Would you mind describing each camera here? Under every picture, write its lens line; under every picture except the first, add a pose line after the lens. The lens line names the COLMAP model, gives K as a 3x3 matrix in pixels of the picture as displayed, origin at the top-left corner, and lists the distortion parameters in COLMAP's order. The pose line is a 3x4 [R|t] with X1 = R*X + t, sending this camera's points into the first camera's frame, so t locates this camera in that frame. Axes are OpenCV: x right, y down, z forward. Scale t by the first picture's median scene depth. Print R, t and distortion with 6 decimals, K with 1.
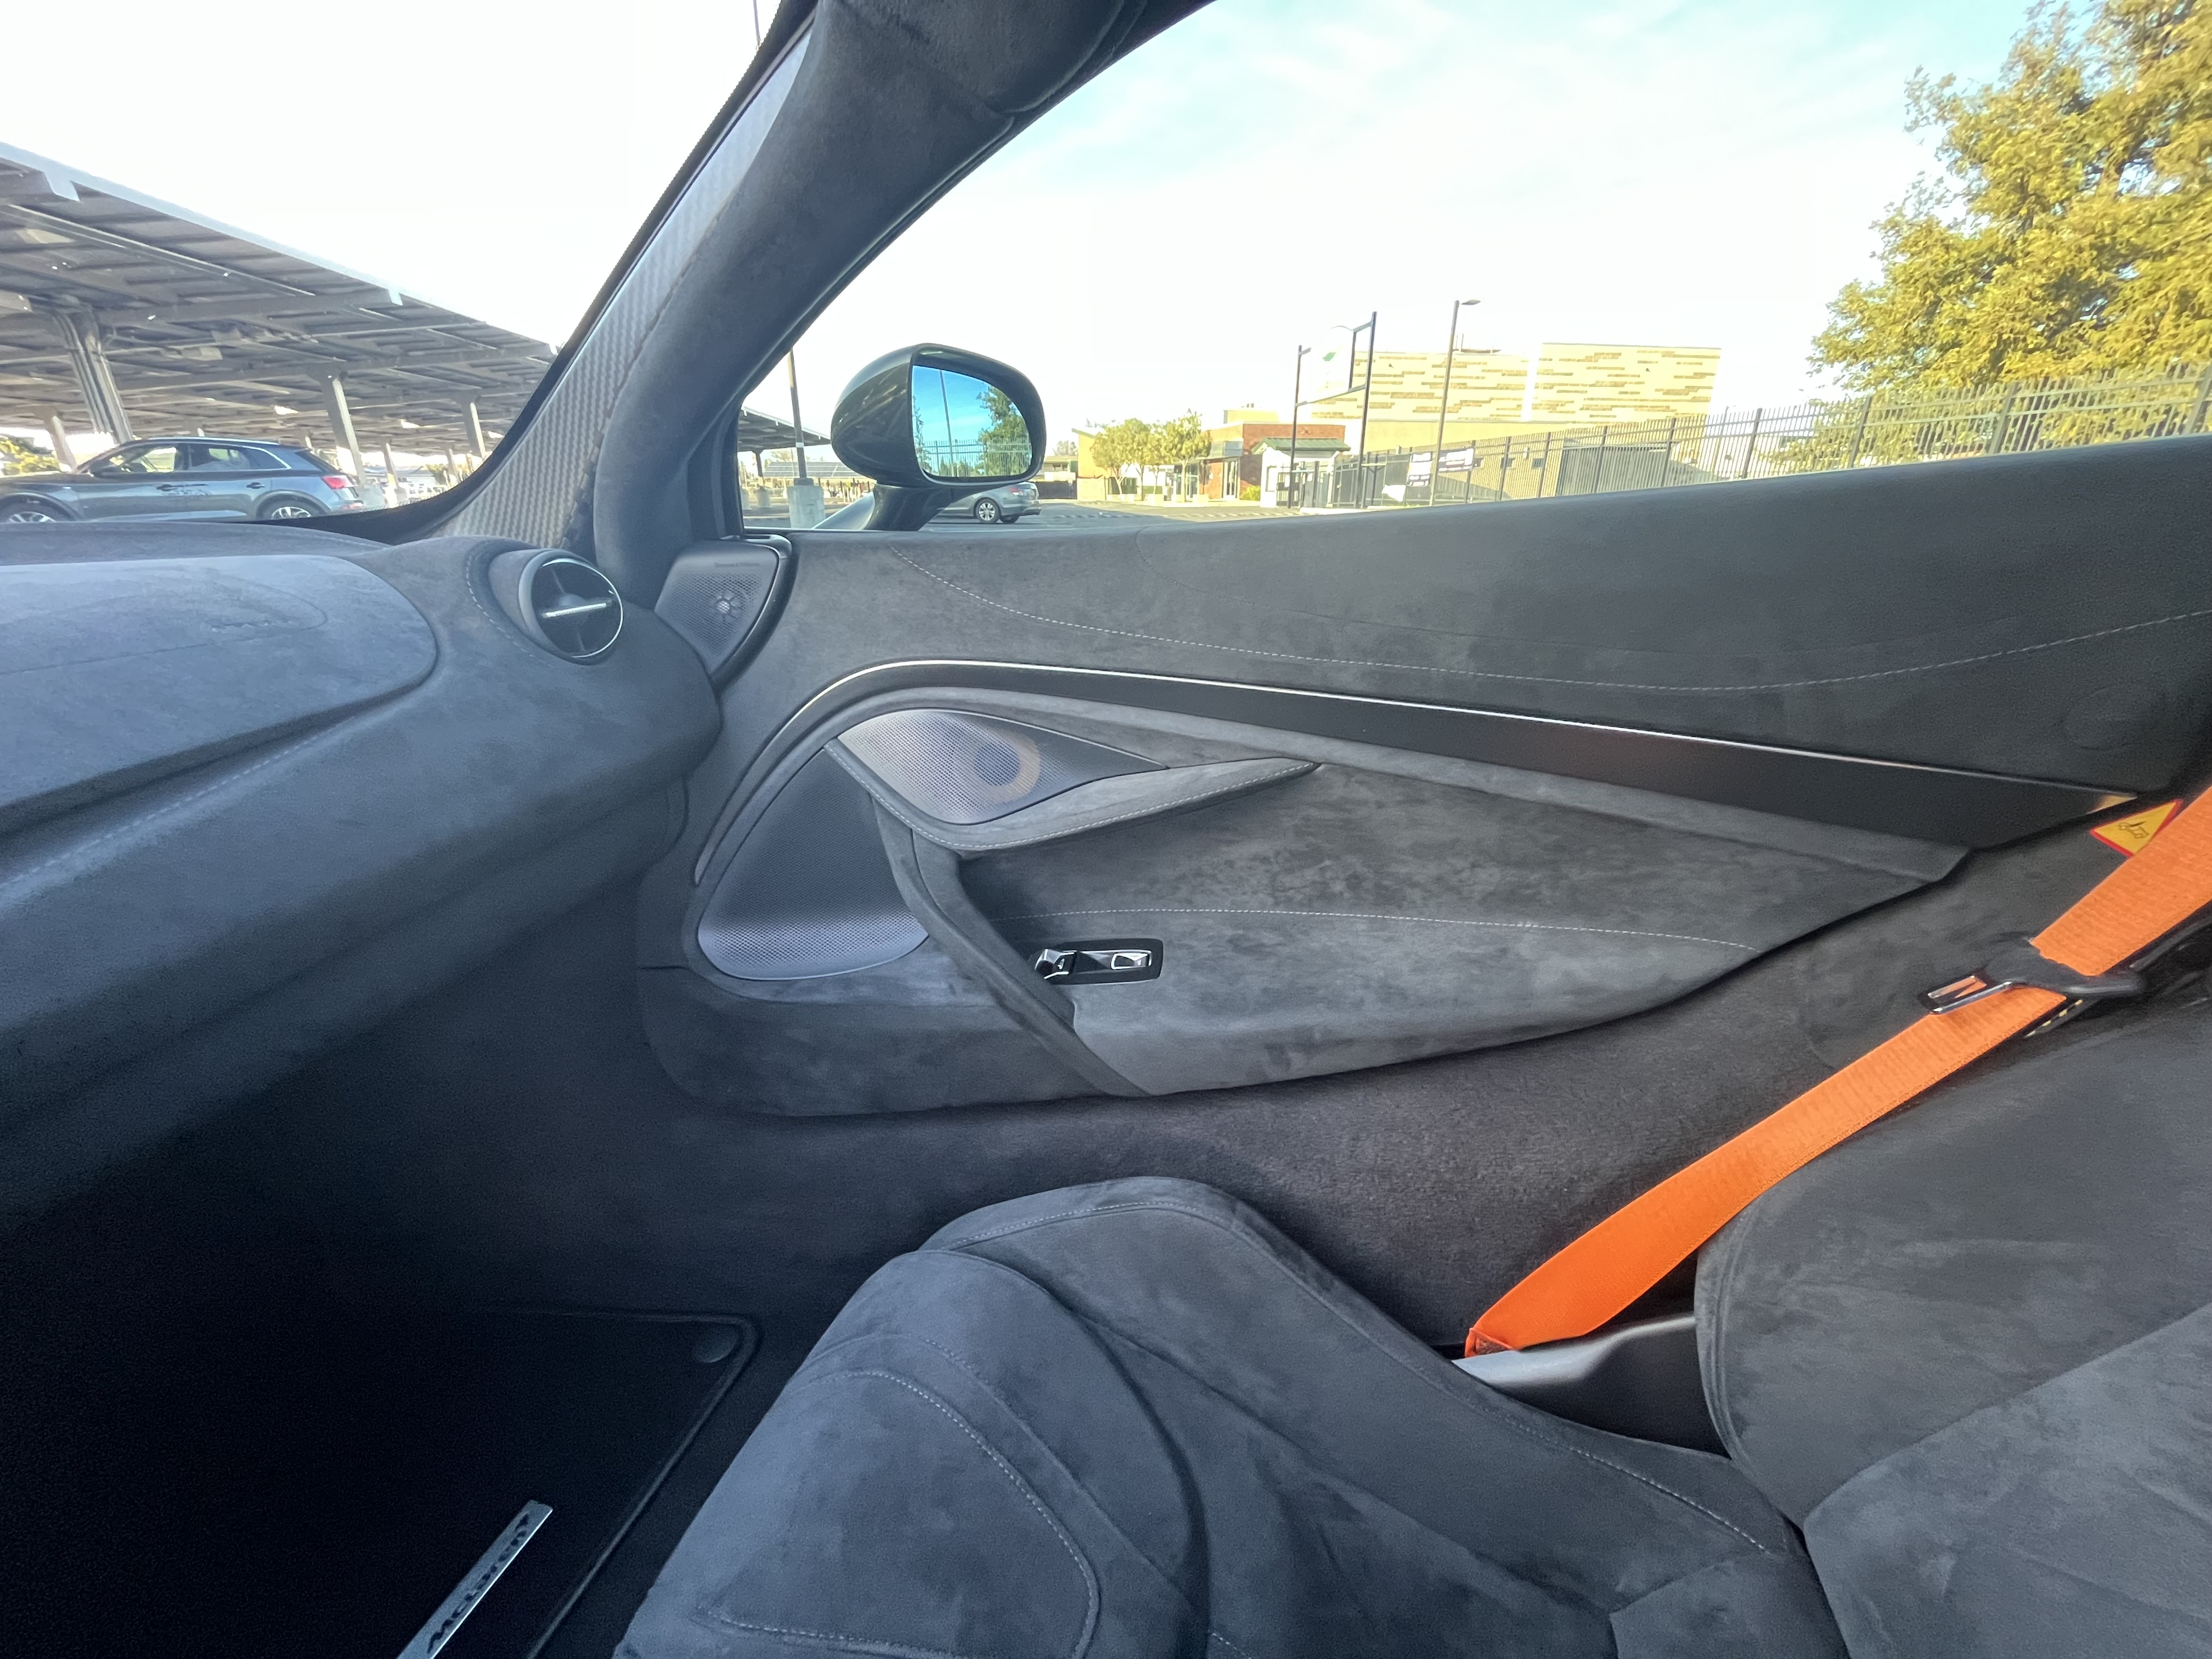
lens RADIAL K [[879.2, 0, 1103.0], [0, 879.2, 831.2], [0, 0, 1]] dist [-0.009782, 0.000726]
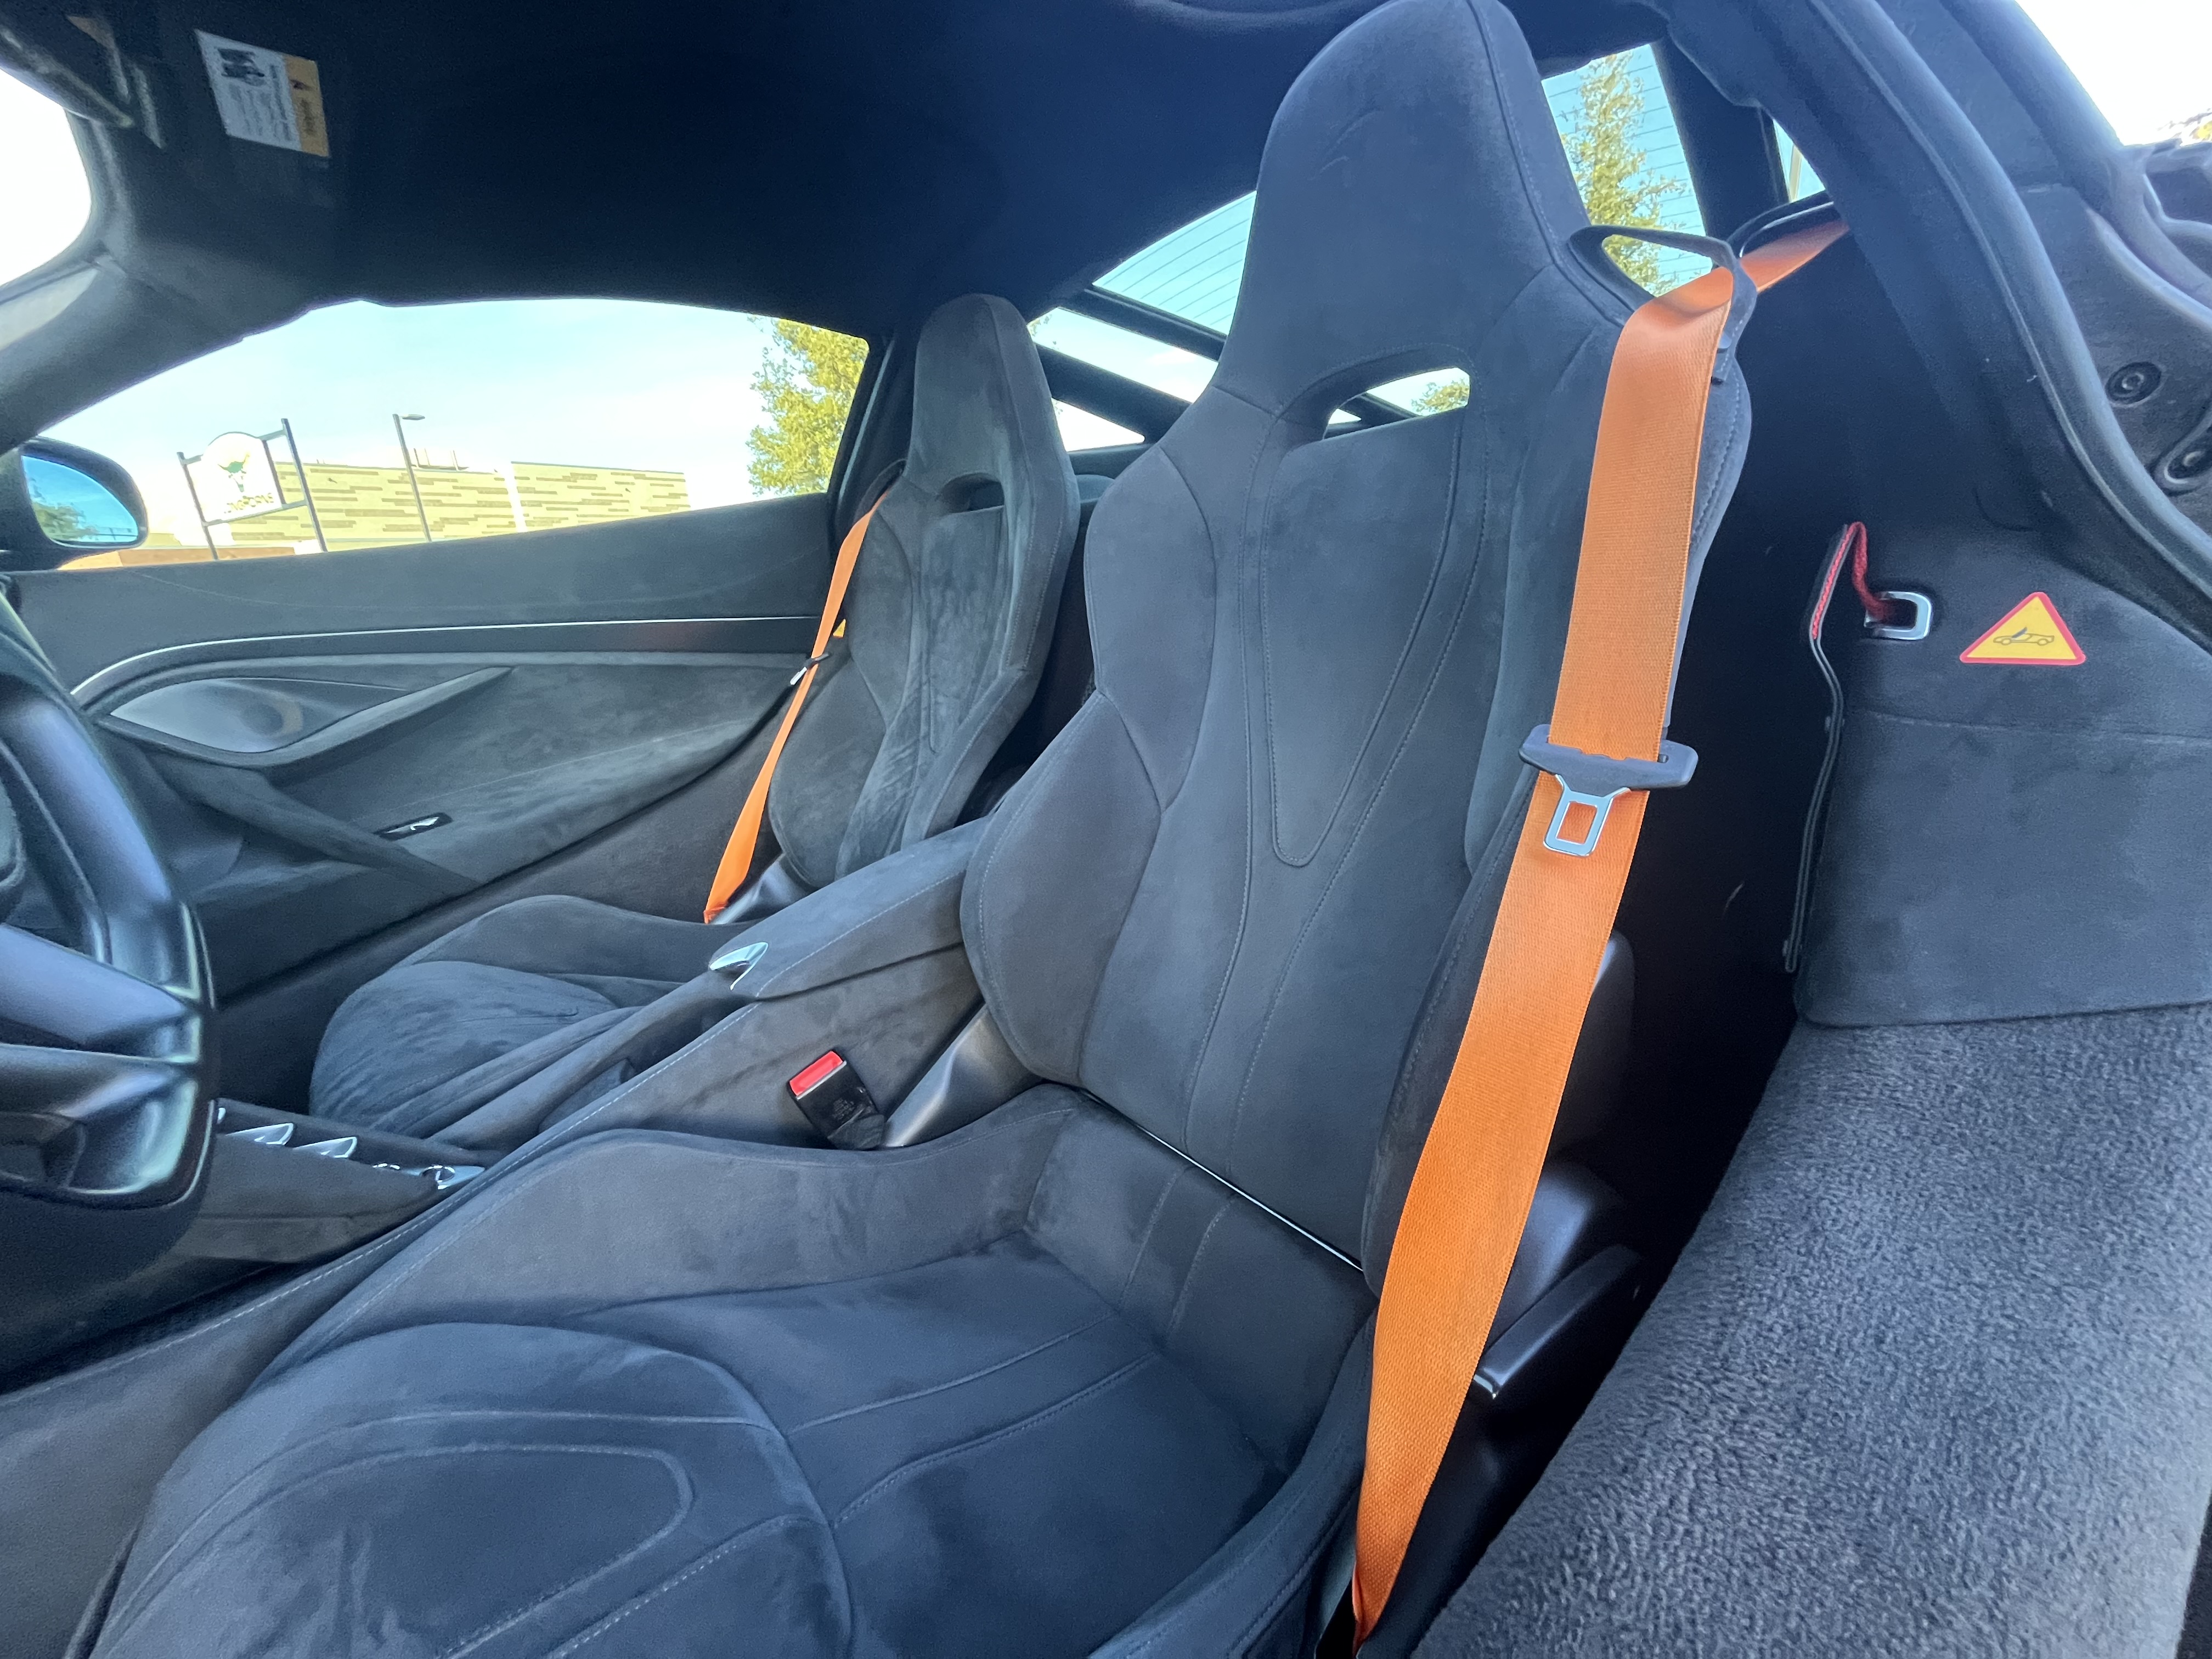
lens RADIAL K [[879.2, 0, 1103.0], [0, 879.2, 831.2], [0, 0, 1]] dist [-0.009782, 0.000726]
pose [[0.563167, -0.275056, 0.779222, -0.518608], [0.362109, 0.929761, 0.066488, 0.504924], [-0.742779, 0.244719, 0.623211, -0.876736]]
